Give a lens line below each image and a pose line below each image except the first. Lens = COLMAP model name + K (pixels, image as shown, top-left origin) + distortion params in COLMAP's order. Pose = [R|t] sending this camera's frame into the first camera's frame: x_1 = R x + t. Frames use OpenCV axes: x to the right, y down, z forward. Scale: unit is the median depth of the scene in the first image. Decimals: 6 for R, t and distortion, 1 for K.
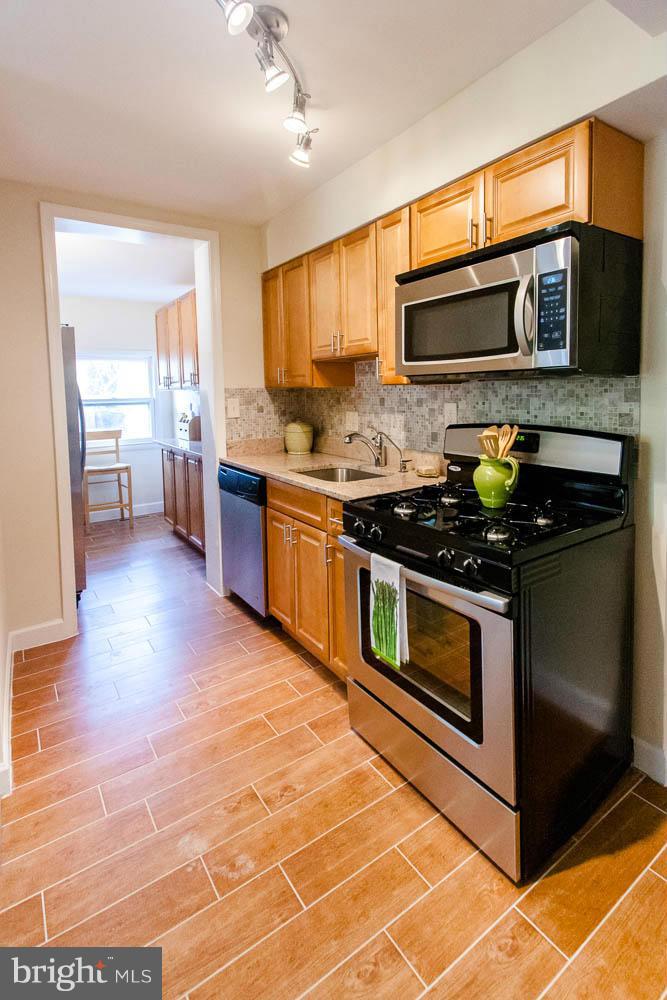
lens RADIAL K [[495.4, 0, 325.9], [0, 495.4, 419.7], [0, 0, 1]] dist [0.004370, 0.000046]
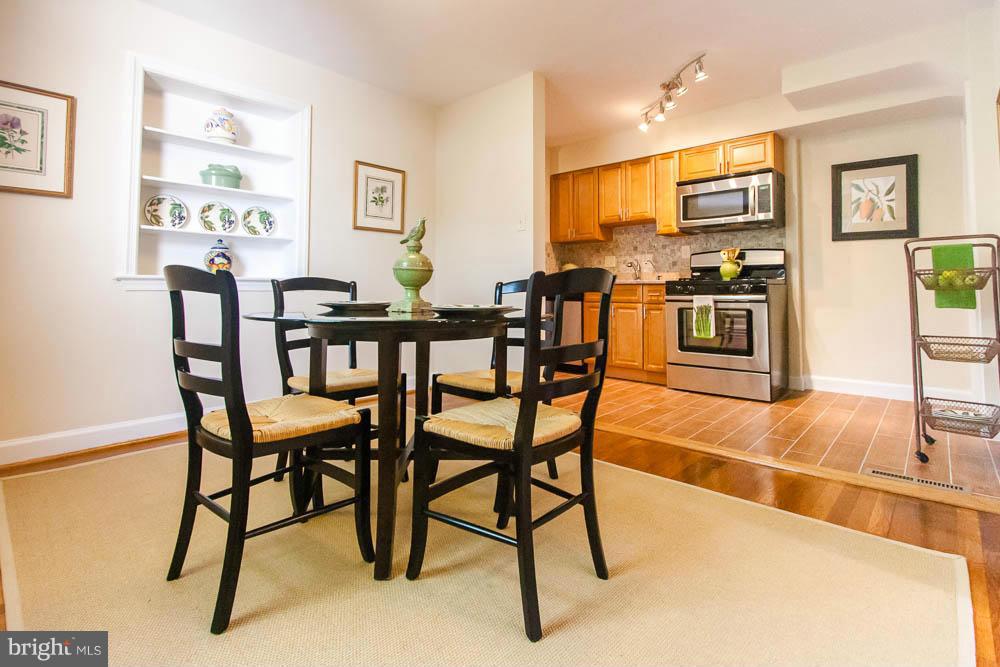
lens RADIAL K [[476.2, 0, 495.5], [0, 476.2, 270.8], [0, 0, 1]] dist [0.012261, -0.005234]
pose [[0.971351, 0.034536, 0.235126, -0.967059], [-0.010654, 0.994717, -0.102097, 0.279180], [-0.237410, 0.096667, 0.966588, -0.699154]]
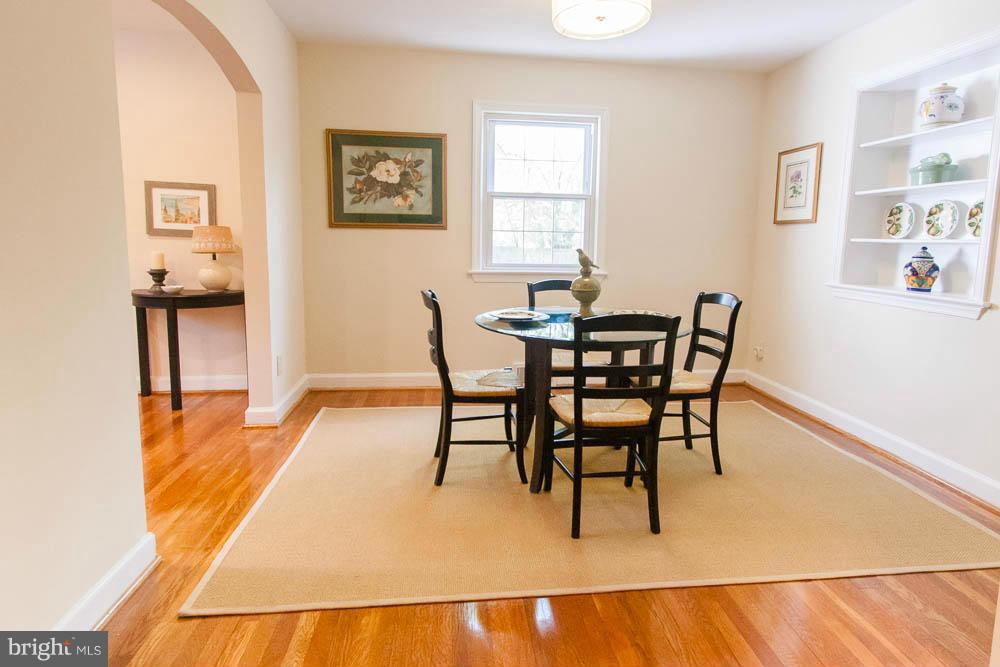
lens RADIAL K [[570.9, 0, 521.9], [0, 570.9, 308.0], [0, 0, 1]] dist [0.002357, -0.000140]
pose [[-0.437491, 0.123156, -0.890749, 0.200992], [-0.067306, 0.983313, 0.169011, 0.049472], [0.896700, 0.133893, -0.421902, 0.463422]]
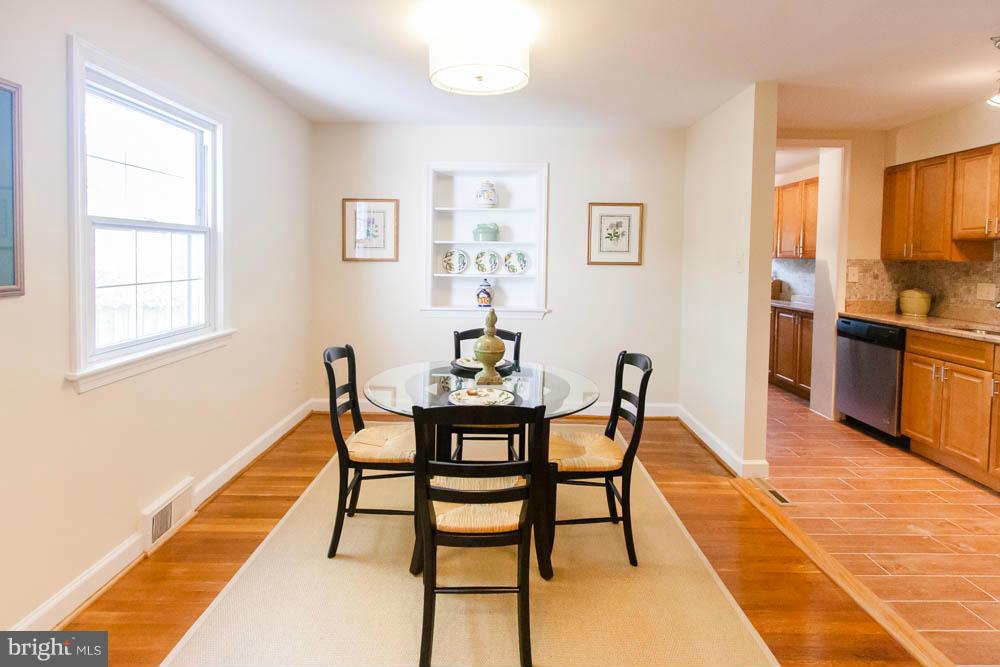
lens RADIAL K [[476.2, 0, 504.3], [0, 476.2, 271.0], [0, 0, 1]] dist [0.012261, -0.005234]
pose [[0.841985, 0.051733, -0.537014, -0.389422], [-0.066781, 0.997731, -0.008590, 0.052591], [0.535351, 0.043095, 0.843530, -0.726186]]
